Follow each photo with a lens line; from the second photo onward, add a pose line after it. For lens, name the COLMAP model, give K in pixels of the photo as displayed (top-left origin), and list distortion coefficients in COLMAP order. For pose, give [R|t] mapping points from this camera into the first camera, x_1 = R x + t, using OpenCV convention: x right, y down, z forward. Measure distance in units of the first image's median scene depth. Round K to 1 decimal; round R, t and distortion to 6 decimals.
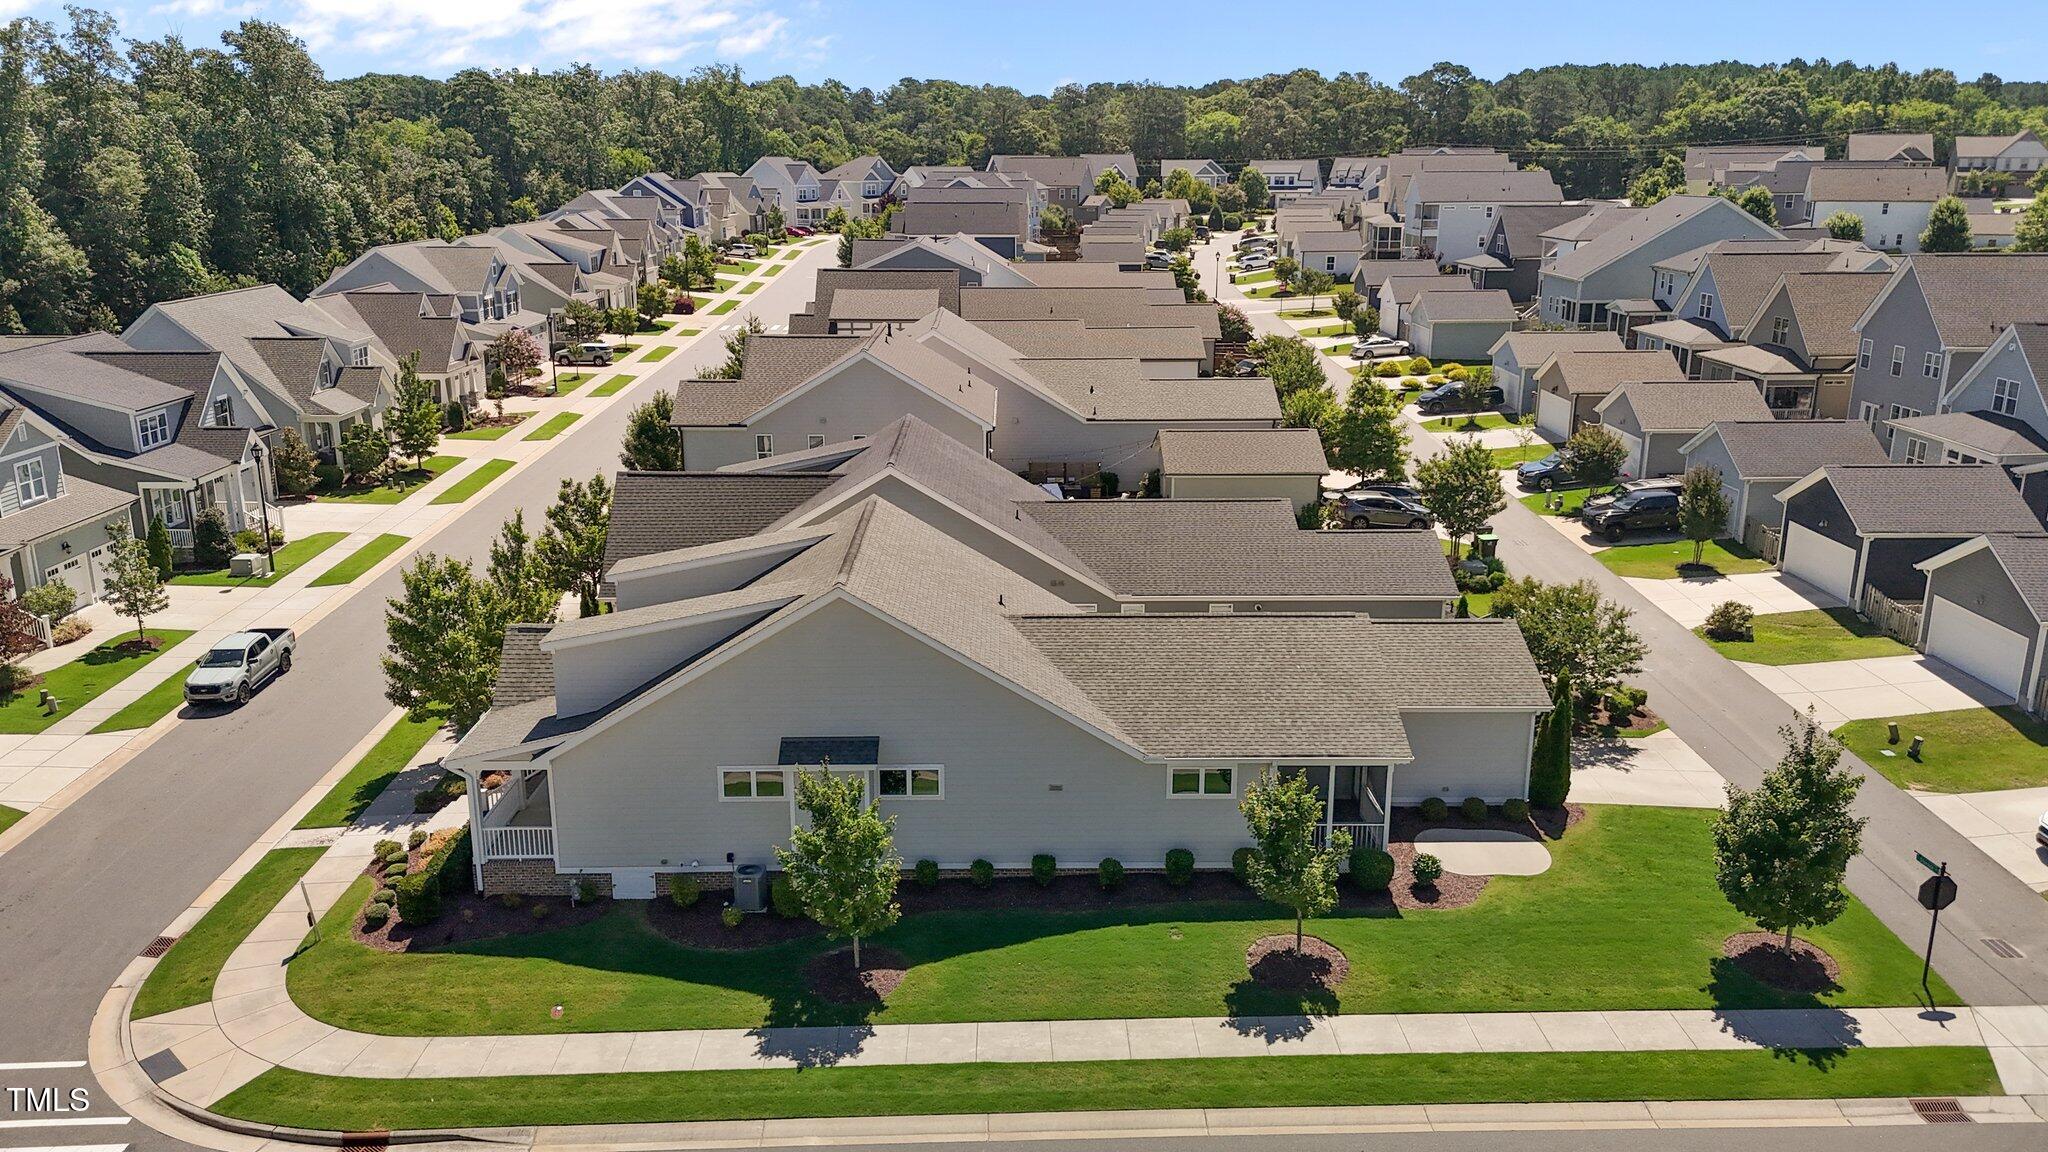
lens RADIAL K [[1500.5, 0, 1025.6], [0, 1500.5, 580.7], [0, 0, 1]] dist [0.067007, -0.062834]
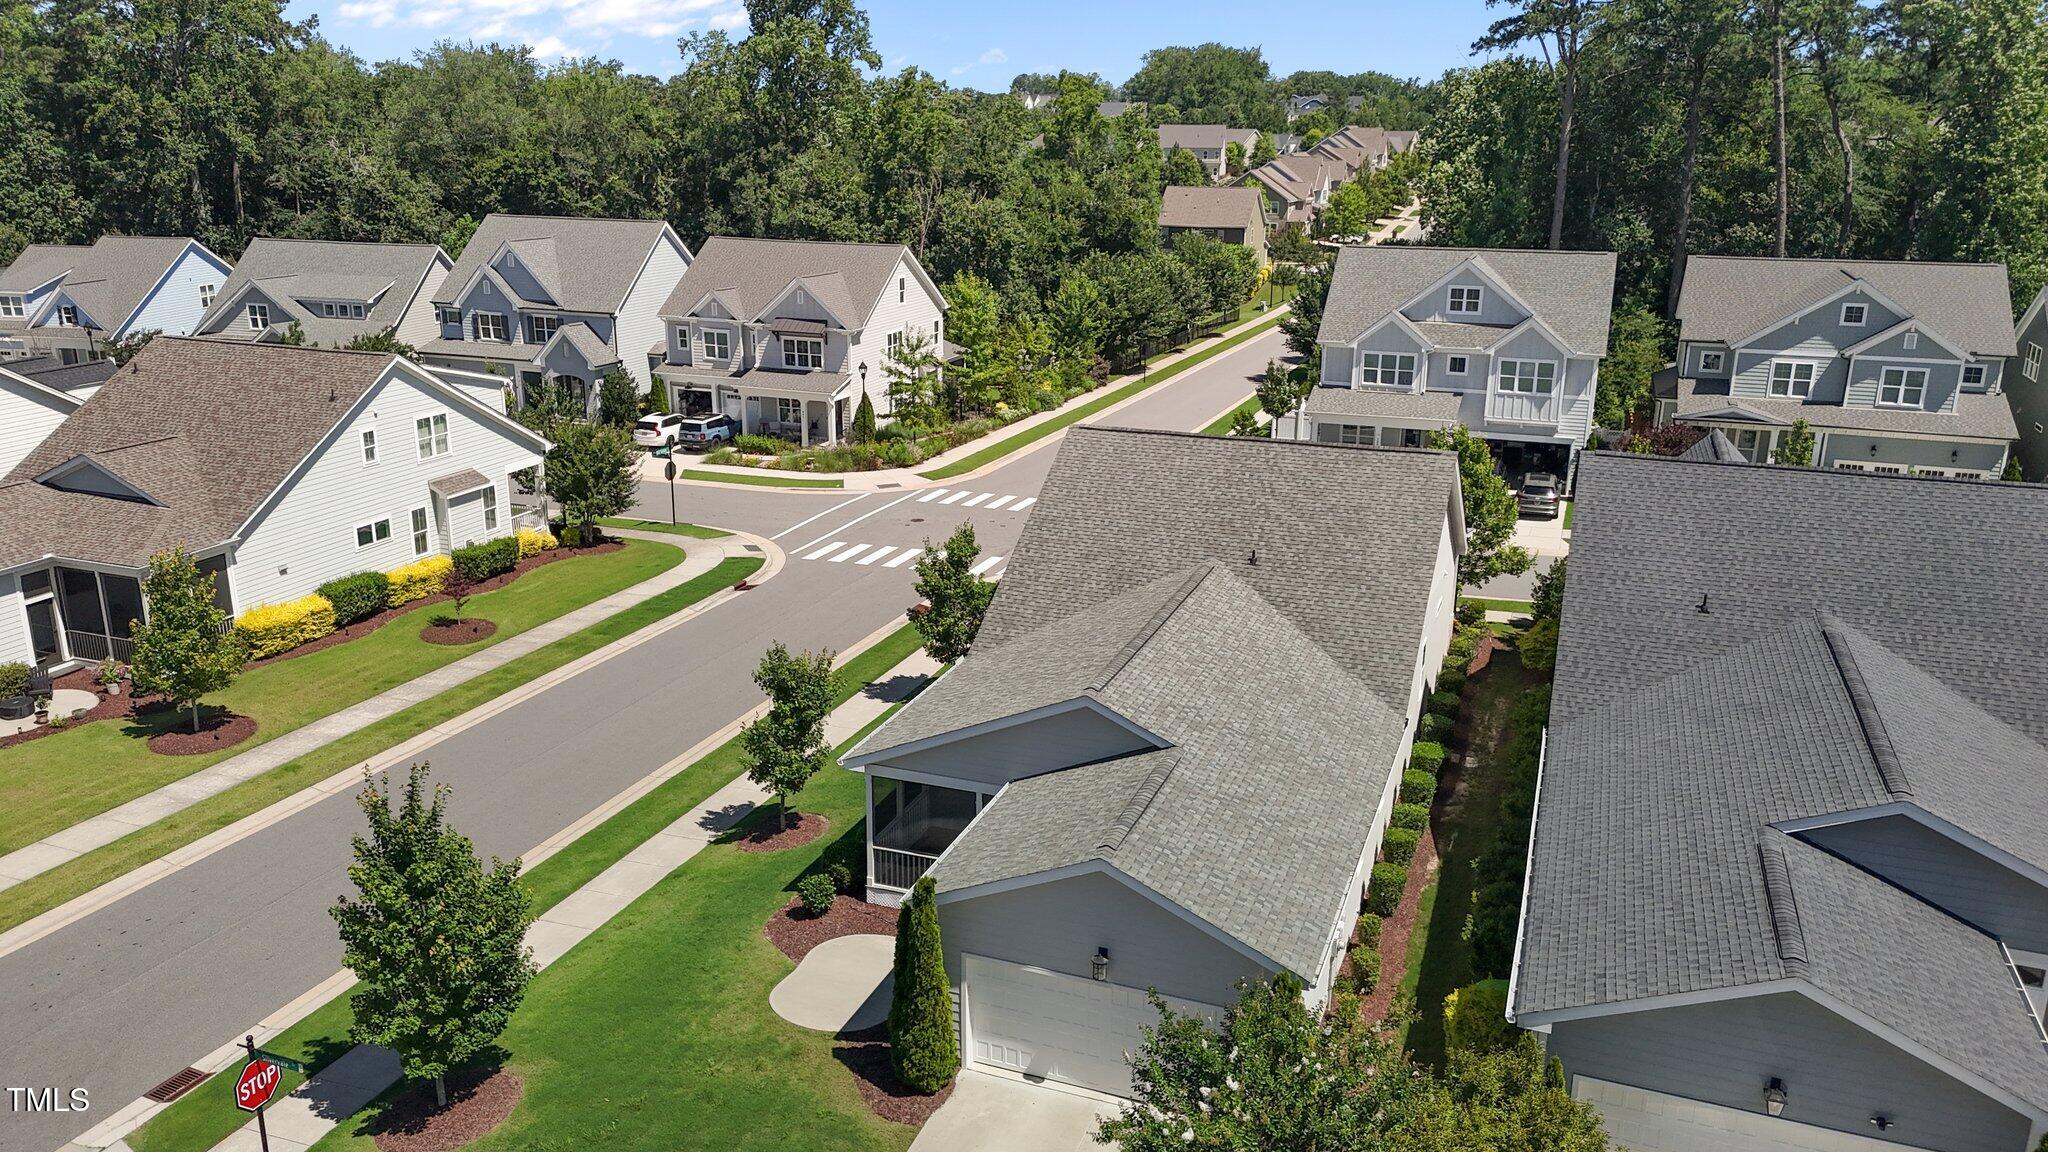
lens RADIAL K [[1500.5, 0, 1017.4], [0, 1500.5, 586.2], [0, 0, 1]] dist [0.067007, -0.062834]
pose [[-0.369060, 0.268739, -0.889705, 0.525116], [-0.257587, 0.890207, 0.375740, -0.170077], [0.892997, 0.367847, -0.259316, 0.722128]]
